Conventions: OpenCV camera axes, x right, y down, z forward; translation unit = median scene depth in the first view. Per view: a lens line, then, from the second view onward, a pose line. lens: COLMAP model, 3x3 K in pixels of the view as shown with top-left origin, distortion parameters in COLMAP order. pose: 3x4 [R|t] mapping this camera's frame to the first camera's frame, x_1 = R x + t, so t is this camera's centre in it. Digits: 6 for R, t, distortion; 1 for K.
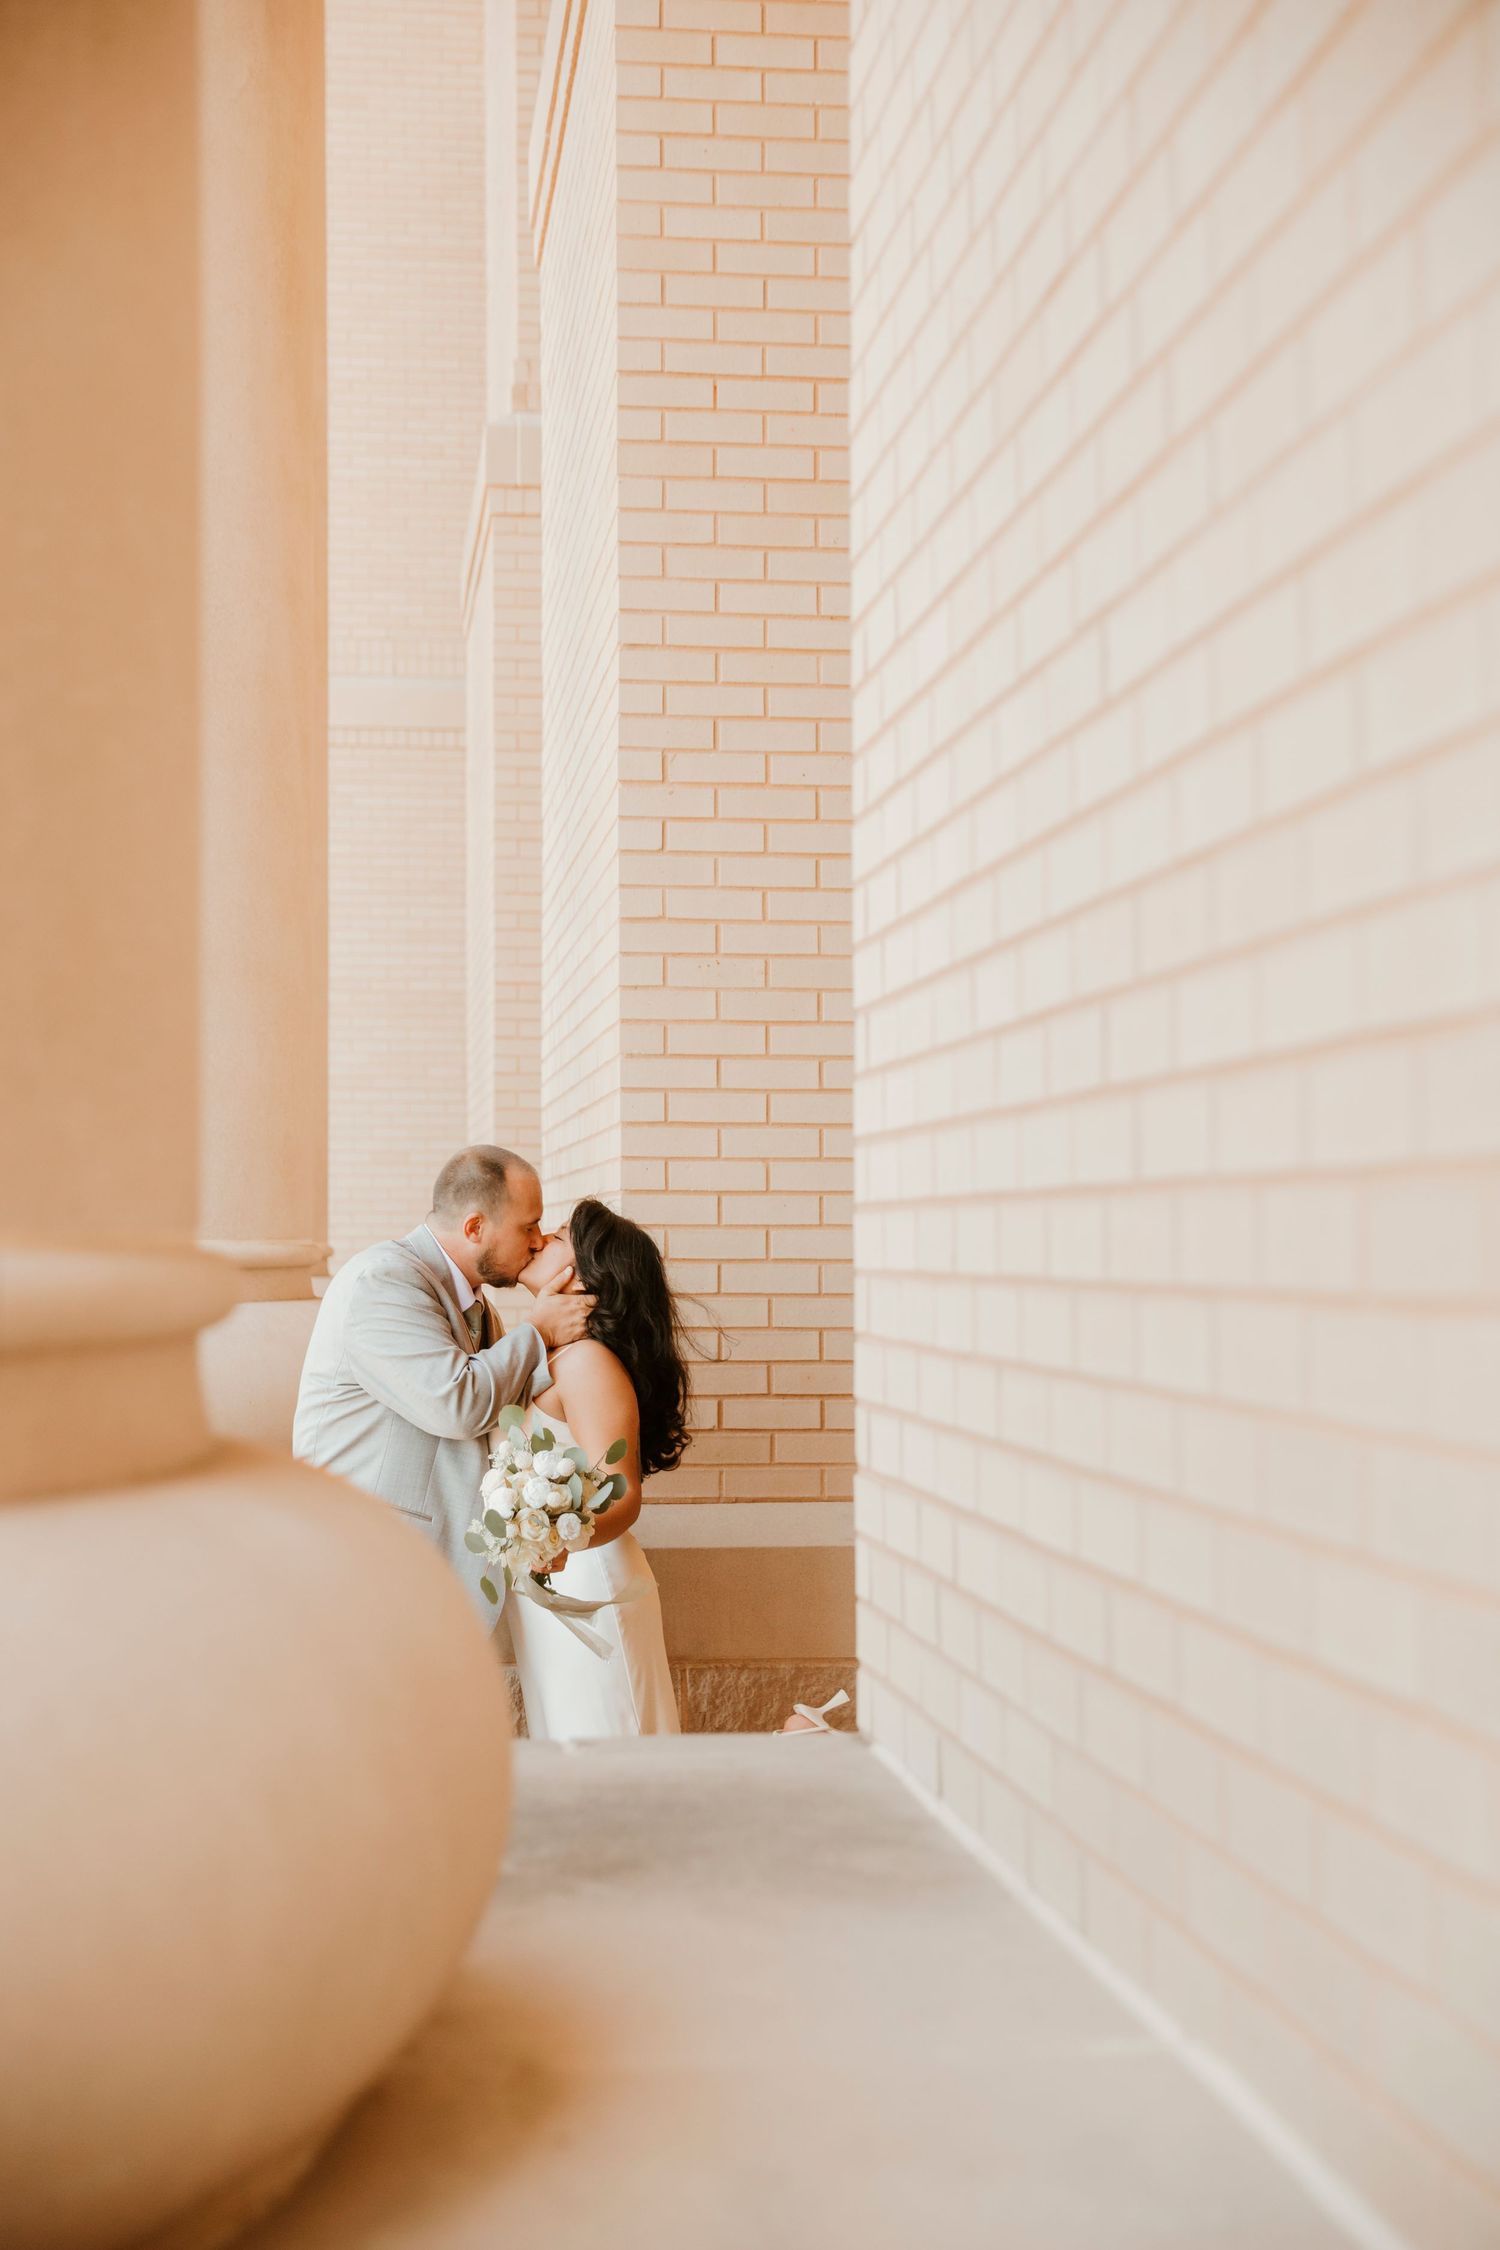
lens RADIAL K [[3739.2, 0, 750.0], [0, 3739.2, 1125.0], [0, 0, 1]] dist [0.180124, 0.025824]
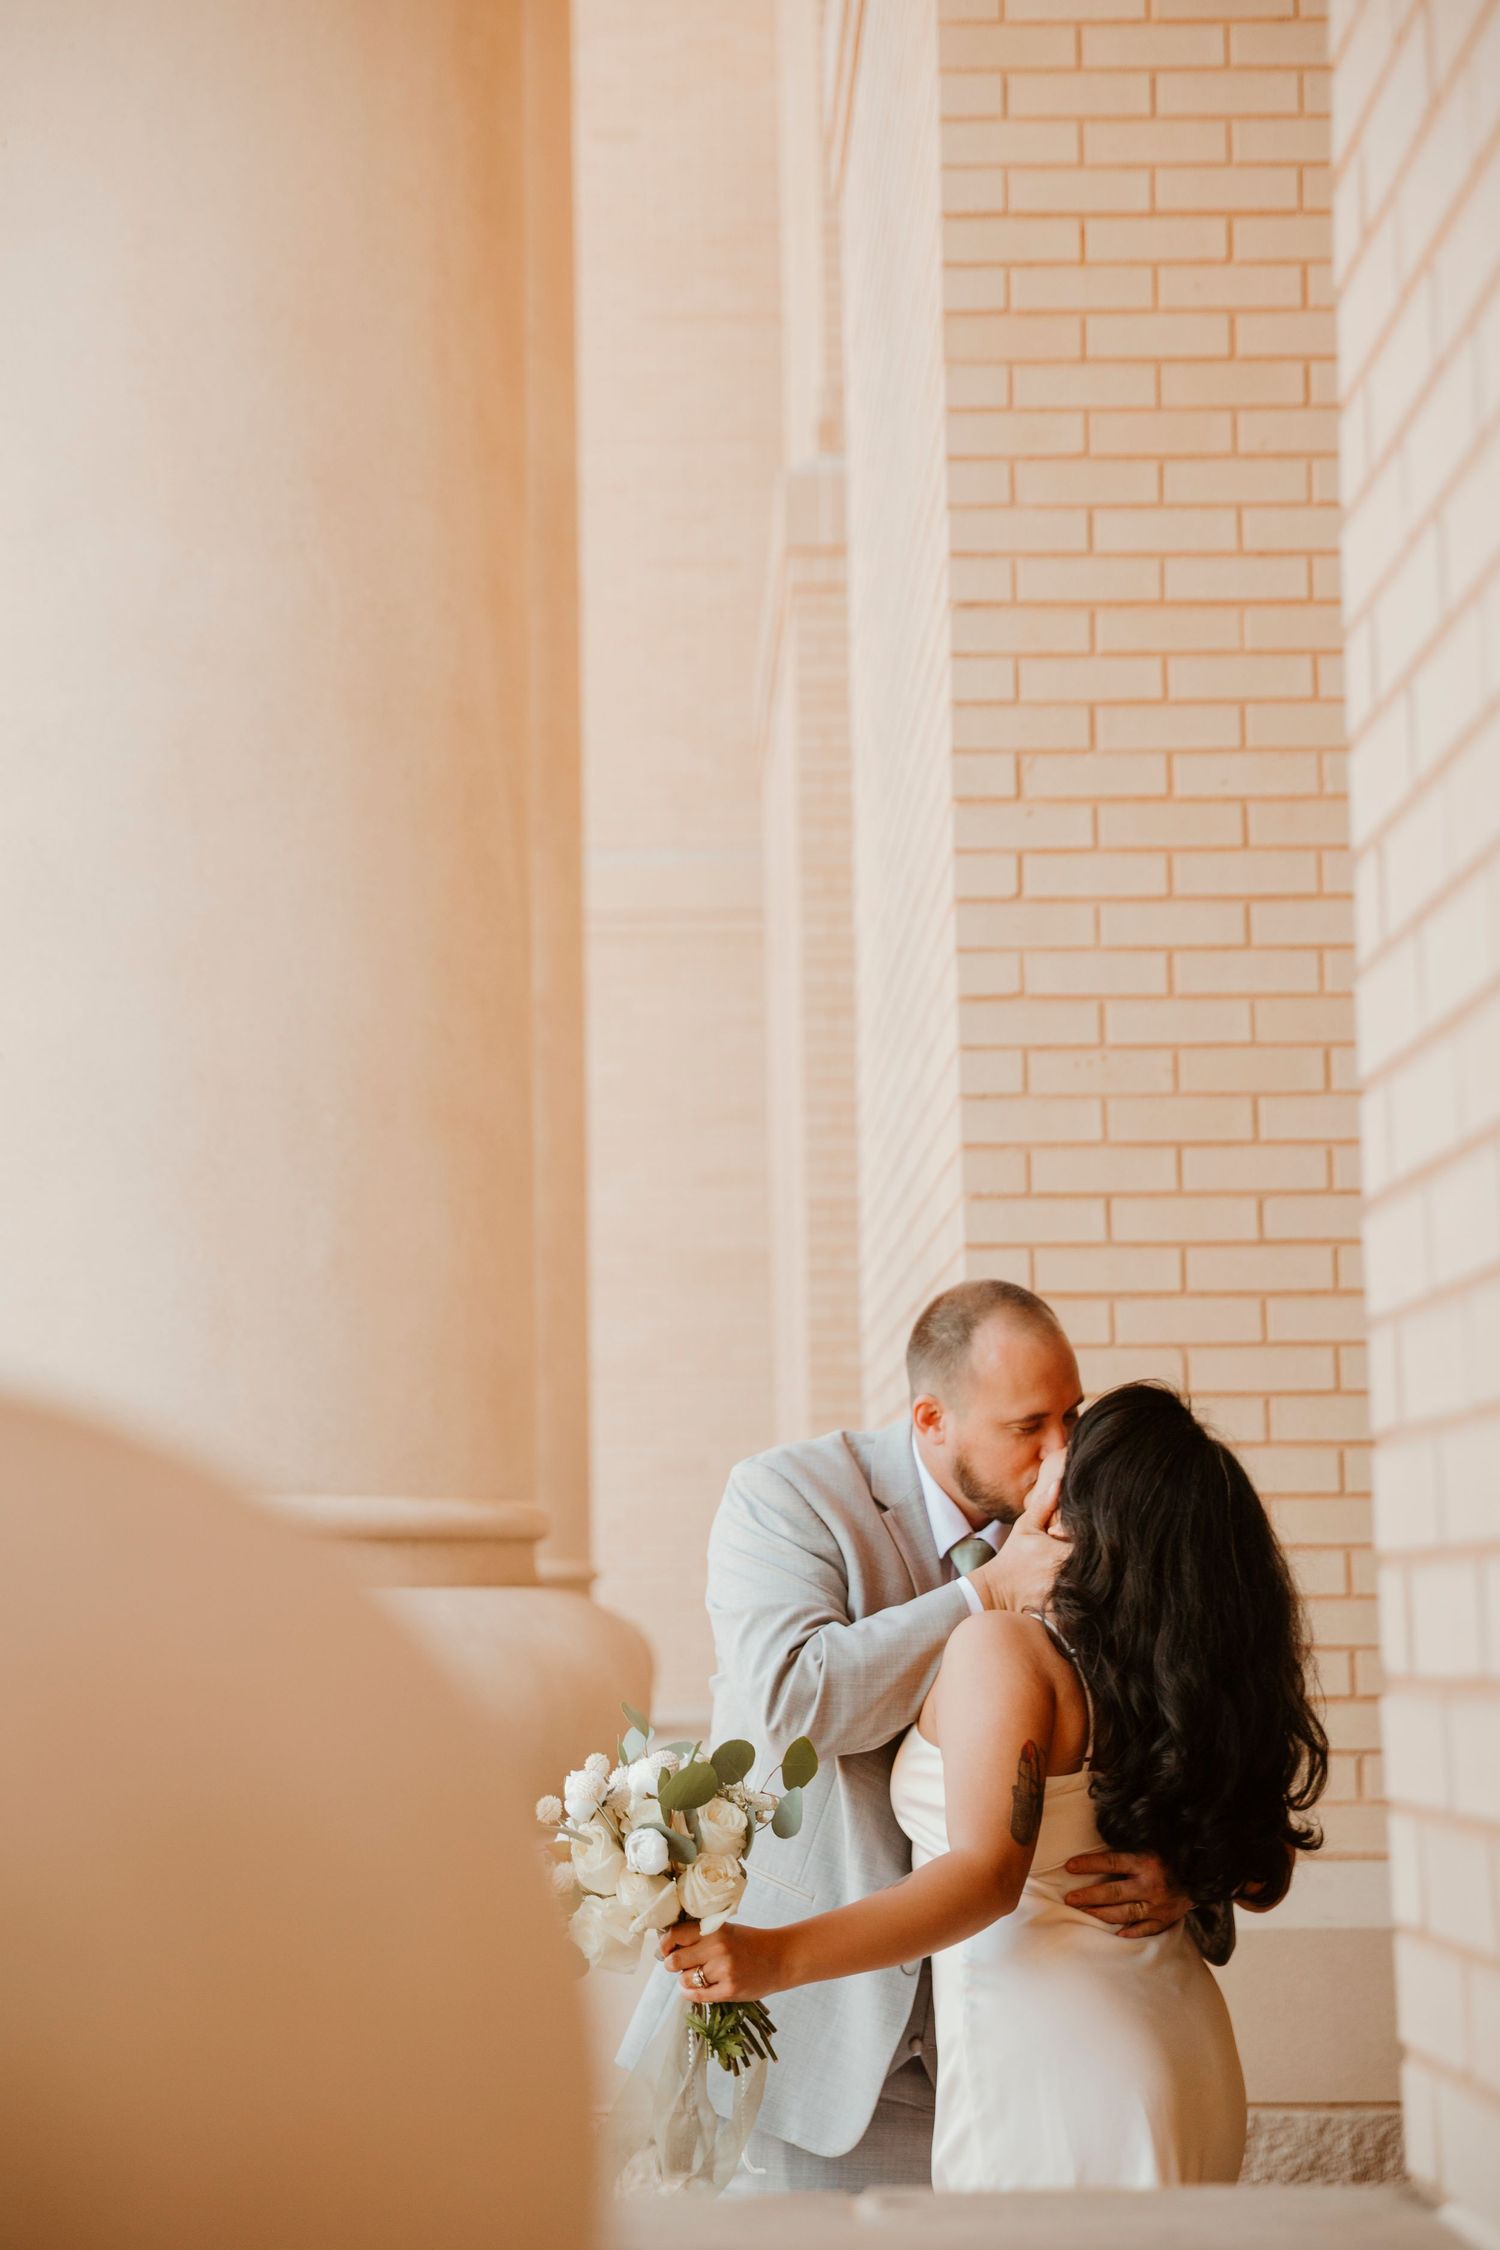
lens RADIAL K [[4360.0, 0, 750.0], [0, 4360.0, 1125.0], [0, 0, 1]] dist [0.226053, 0.022767]
pose [[0.996051, -0.024856, -0.085237, -0.005313], [0.016925, 0.995565, -0.092544, 0.041259], [0.087159, 0.090736, 0.992054, 0.206726]]
